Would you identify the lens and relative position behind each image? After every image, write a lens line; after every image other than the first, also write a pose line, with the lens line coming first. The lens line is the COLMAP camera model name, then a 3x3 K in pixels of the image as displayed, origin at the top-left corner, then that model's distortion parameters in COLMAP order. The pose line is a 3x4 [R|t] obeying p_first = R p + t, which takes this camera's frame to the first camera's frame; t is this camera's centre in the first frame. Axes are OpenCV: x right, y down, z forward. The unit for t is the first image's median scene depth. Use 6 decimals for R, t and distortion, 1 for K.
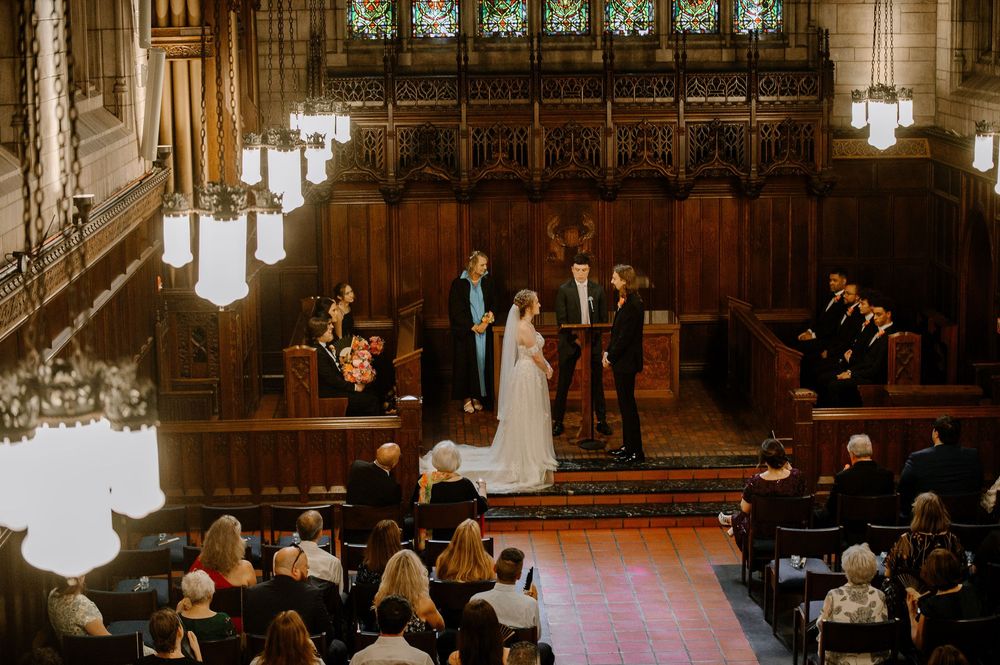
lens RADIAL K [[2010.6, 0, 500.0], [0, 2010.6, 332.5], [0, 0, 1]] dist [-0.205472, 0.620063]
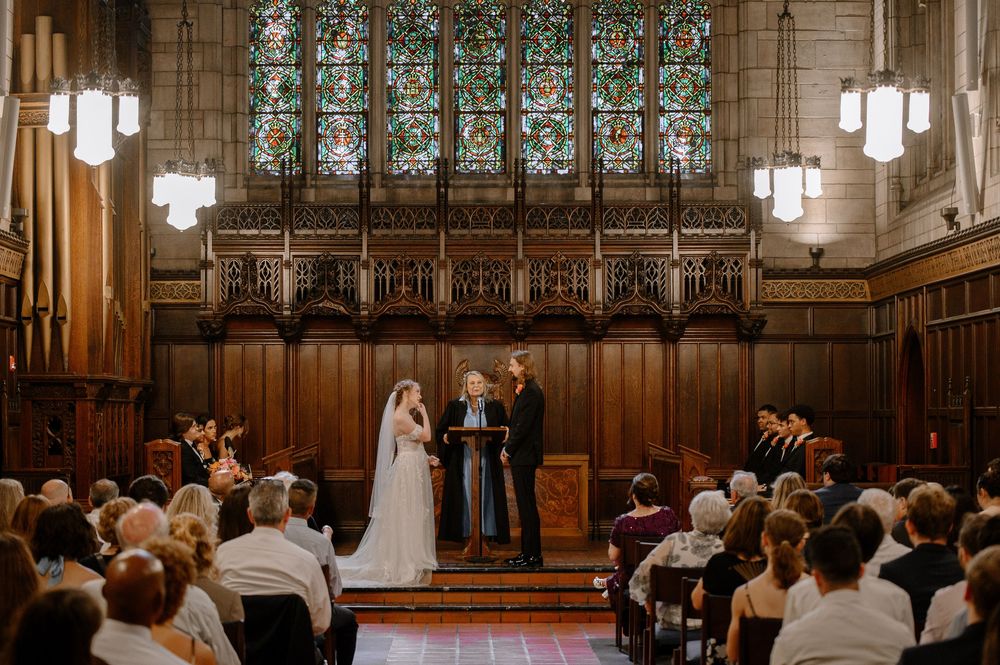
lens RADIAL K [[2130.9, 0, 450.9], [0, 2130.9, 432.8], [0, 0, 1]] dist [-0.104996, -0.137381]
pose [[0.999127, 0.010201, -0.040501, 0.063002], [-0.016607, 0.986793, -0.161130, 0.137760], [0.038322, 0.161662, 0.986102, 0.031645]]
